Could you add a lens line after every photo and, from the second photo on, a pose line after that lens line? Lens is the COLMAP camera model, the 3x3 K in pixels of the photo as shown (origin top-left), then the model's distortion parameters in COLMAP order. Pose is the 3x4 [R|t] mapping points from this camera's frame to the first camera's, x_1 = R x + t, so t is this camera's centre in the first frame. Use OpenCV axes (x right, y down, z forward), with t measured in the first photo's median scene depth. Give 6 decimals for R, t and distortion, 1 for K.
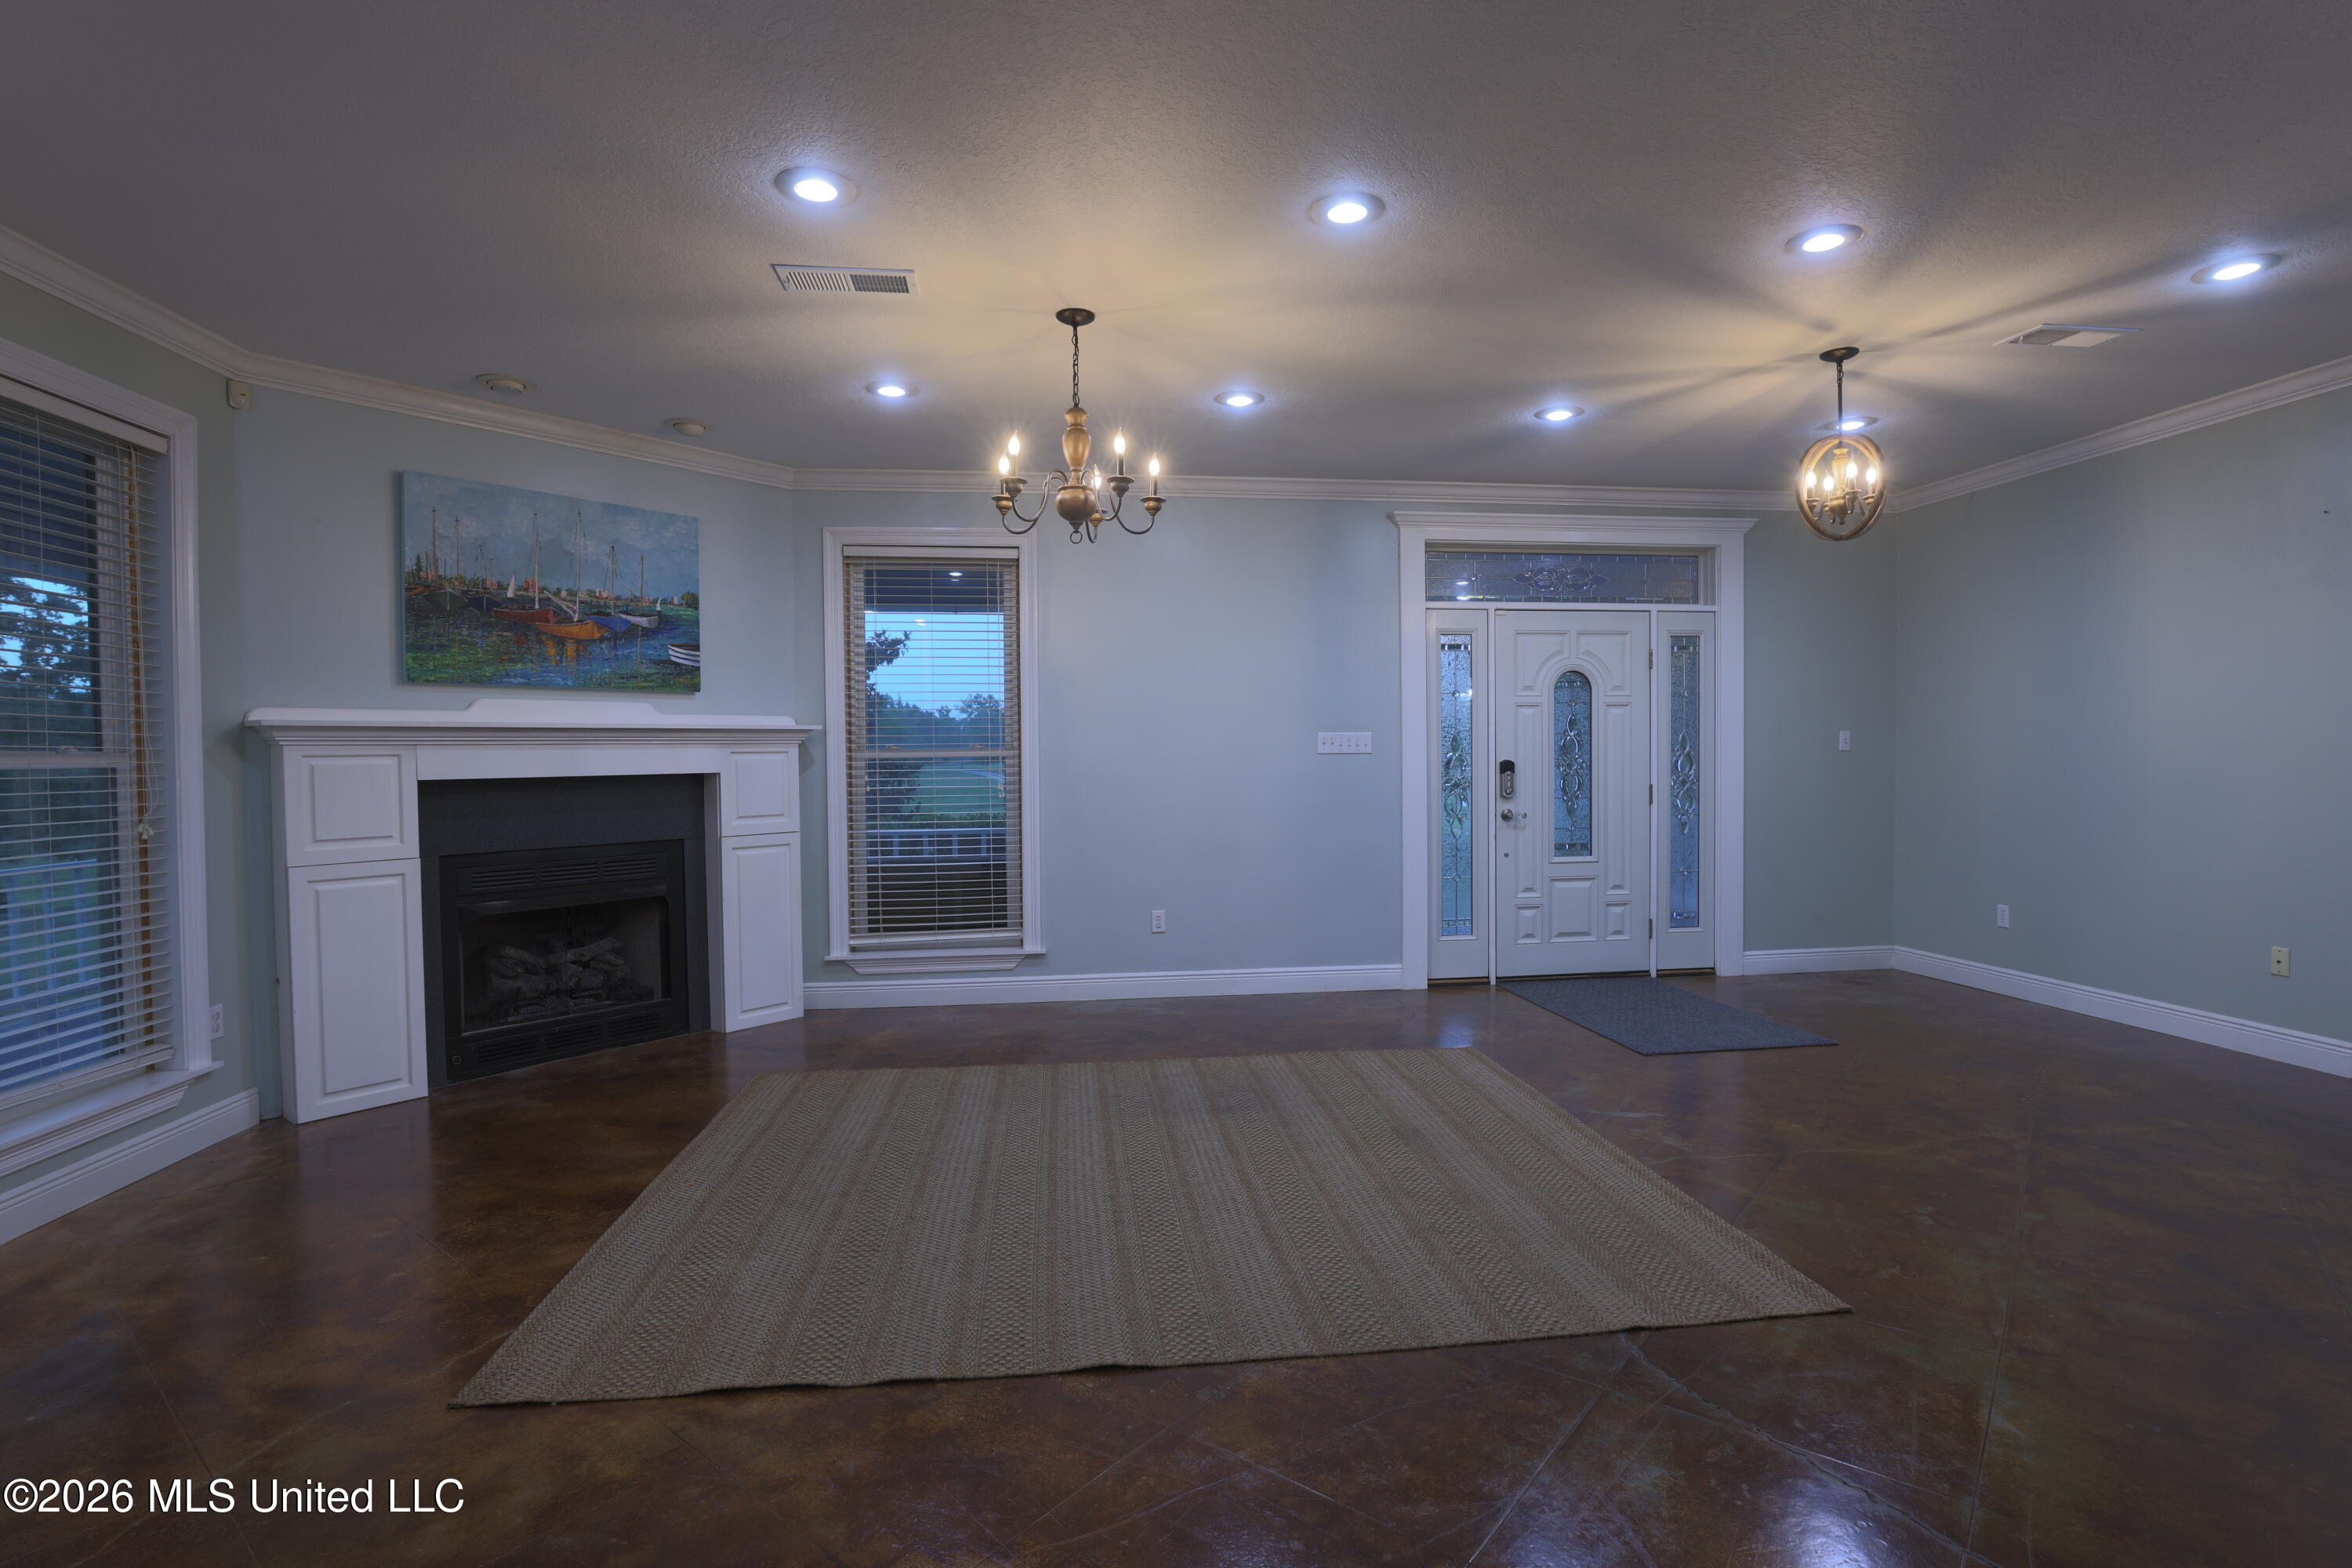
lens RADIAL K [[1130.8, 0, 1169.9], [0, 1130.8, 779.2], [0, 0, 1]] dist [-0.045849, 0.014235]
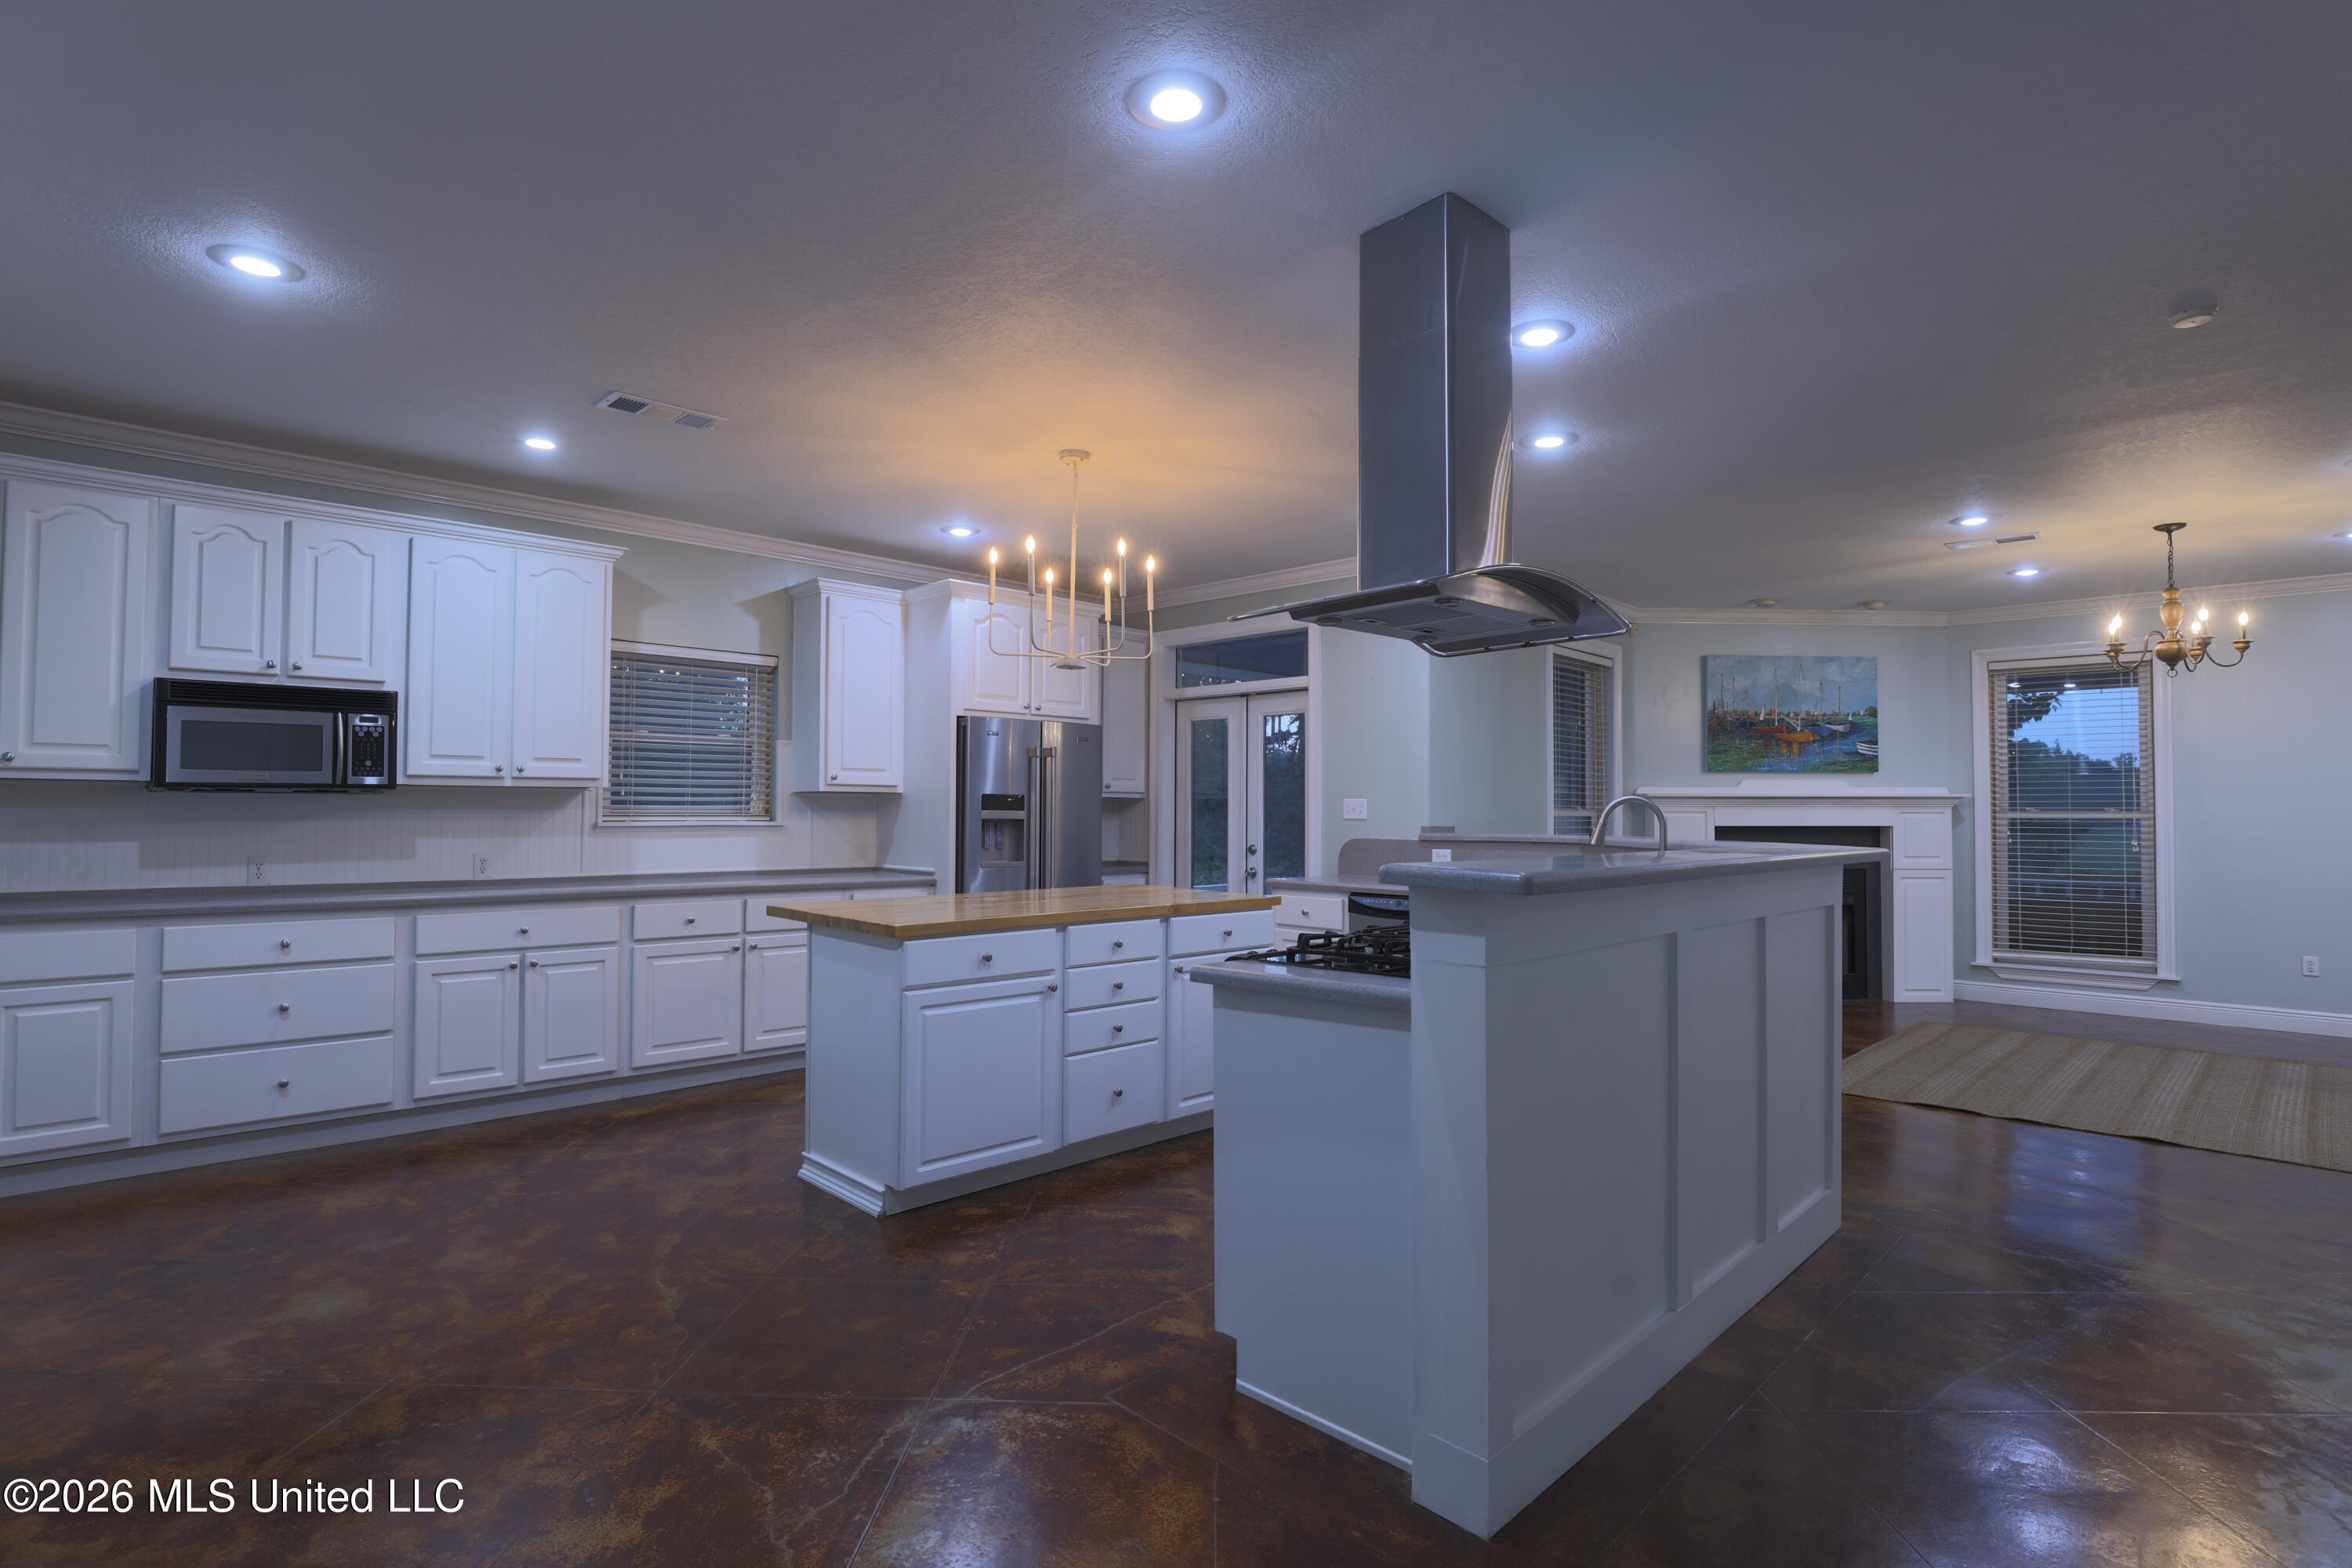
lens RADIAL K [[1130.8, 0, 1169.9], [0, 1130.8, 779.2], [0, 0, 1]] dist [-0.045849, 0.014235]
pose [[0.611598, -0.009100, -0.791117, 0.188402], [-0.029338, 0.998985, -0.034172, 0.011274], [0.790625, 0.044109, 0.610710, -0.691395]]
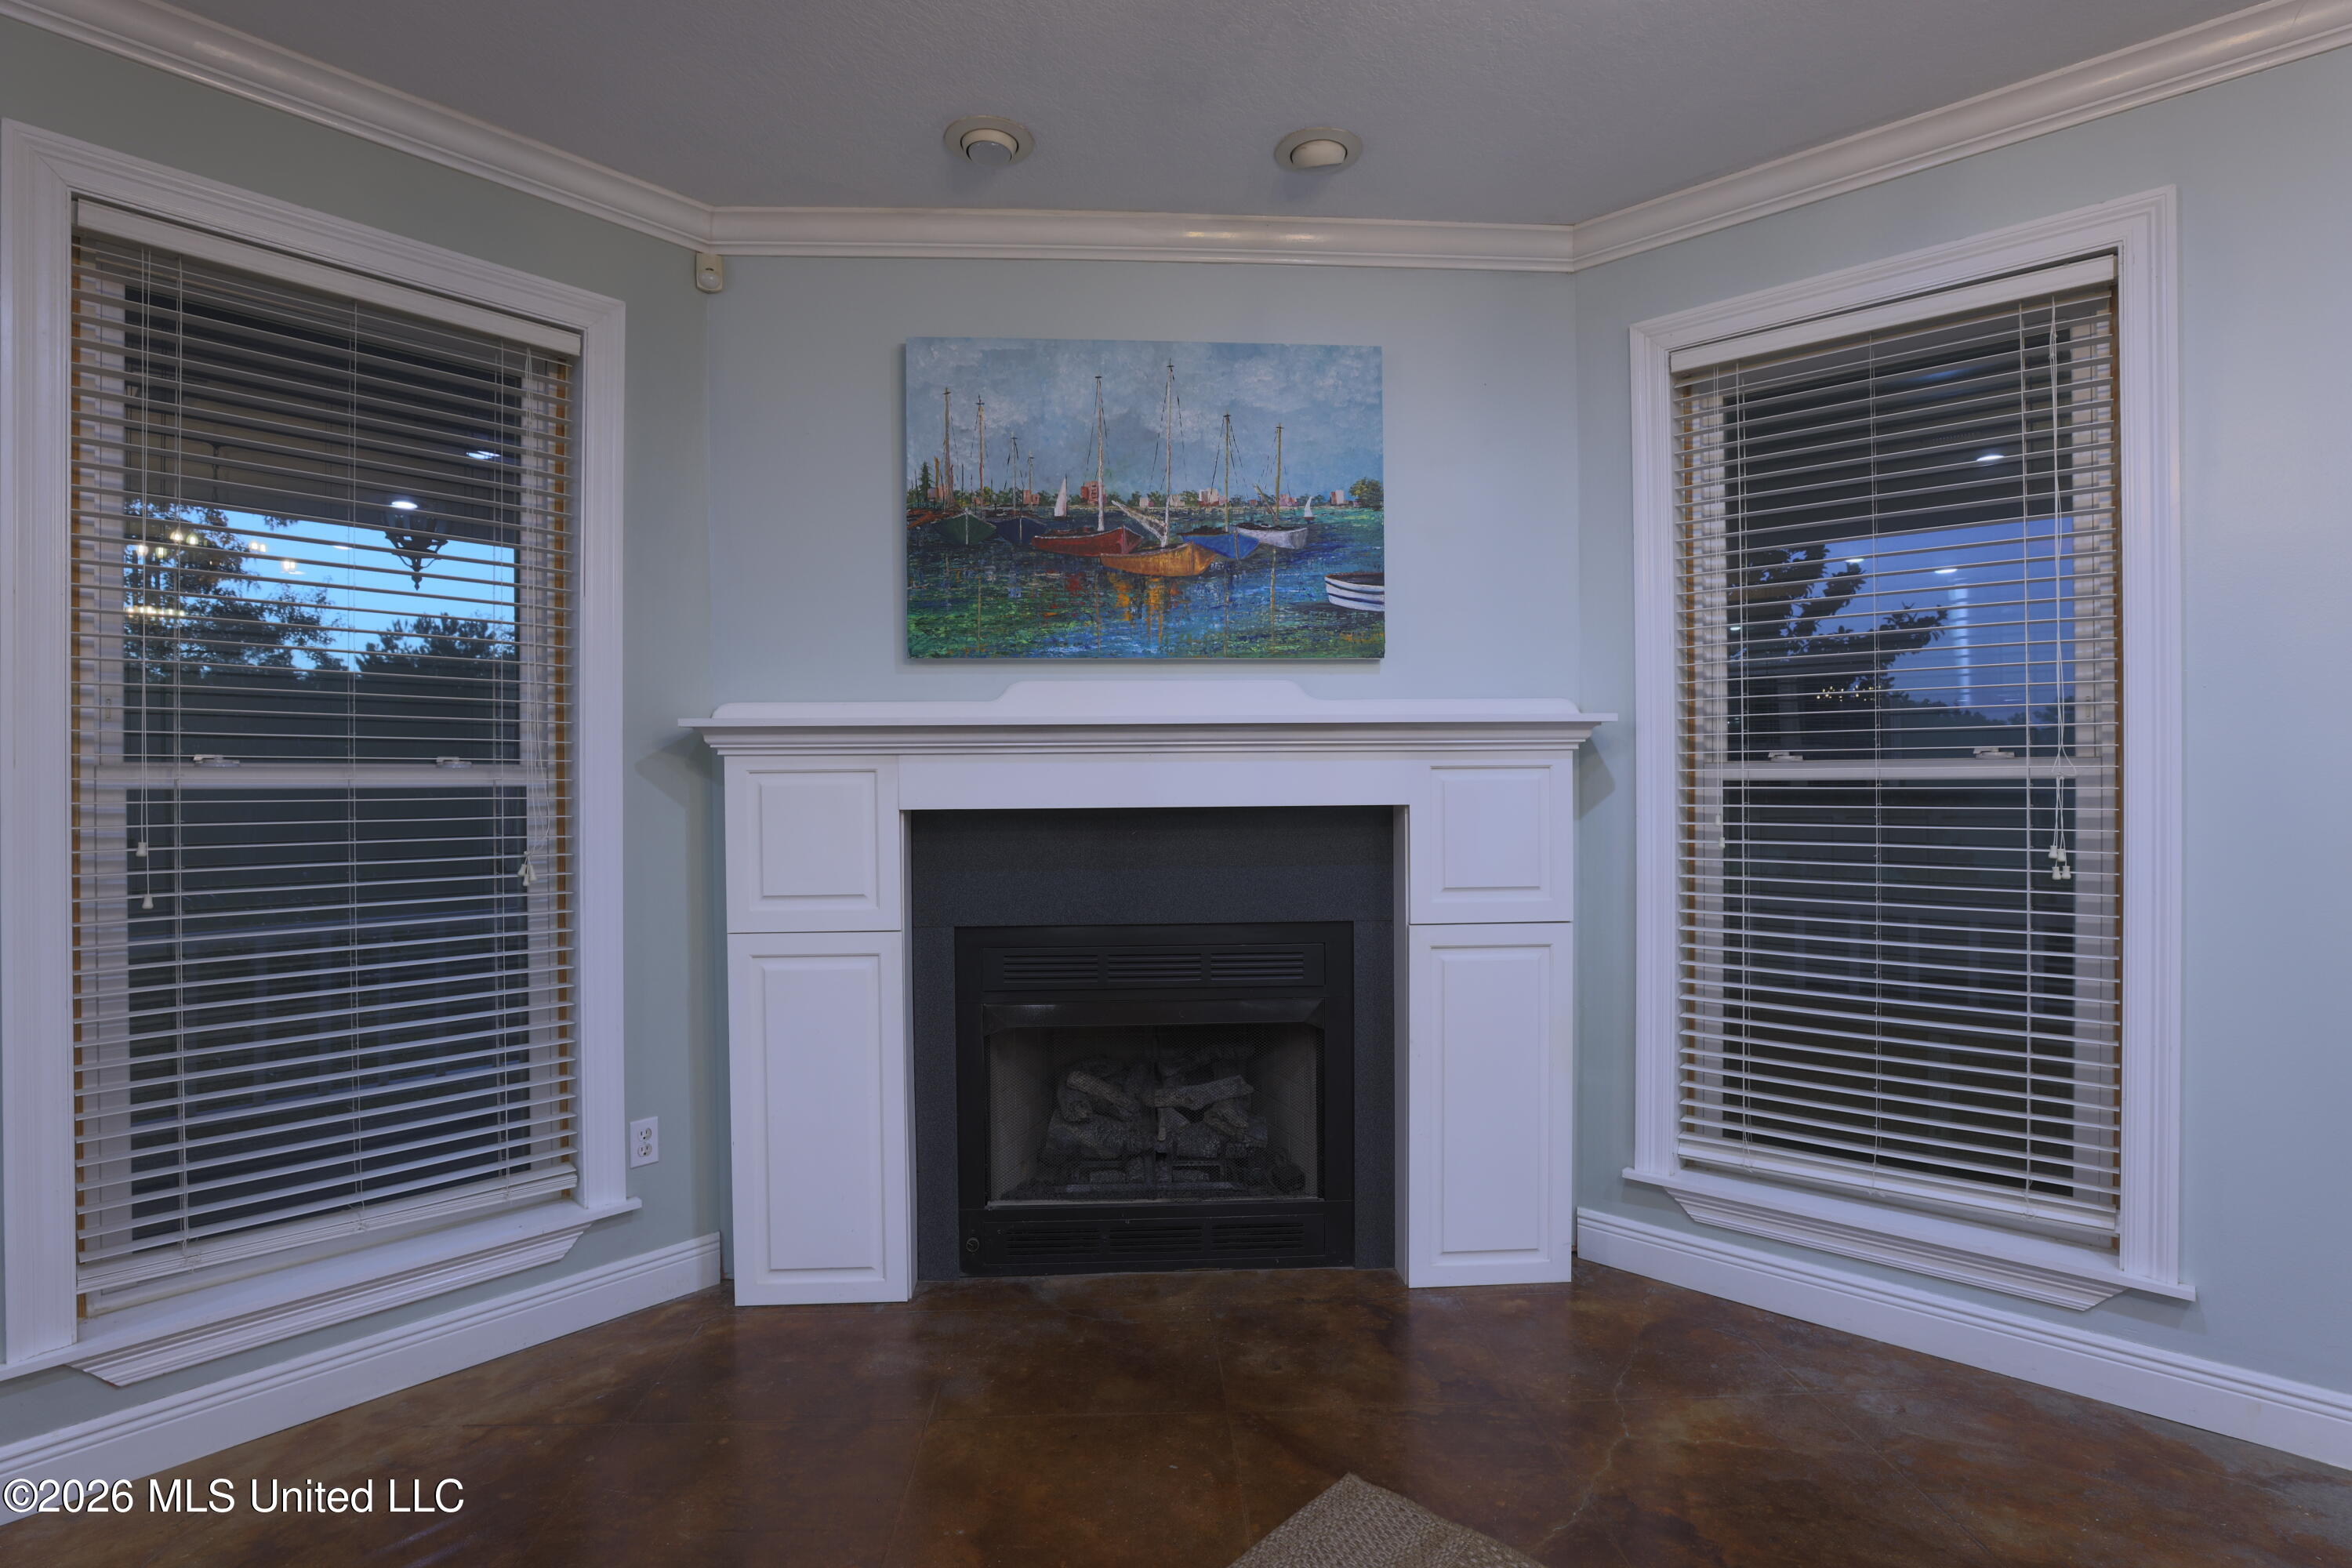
lens RADIAL K [[1130.8, 0, 1169.9], [0, 1130.8, 779.2], [0, 0, 1]] dist [-0.045849, 0.014235]
pose [[0.658254, 0.008586, -0.752747, -0.071821], [-0.018436, 0.999819, -0.004717, -0.013929], [0.752570, 0.016983, 0.658293, 0.580333]]
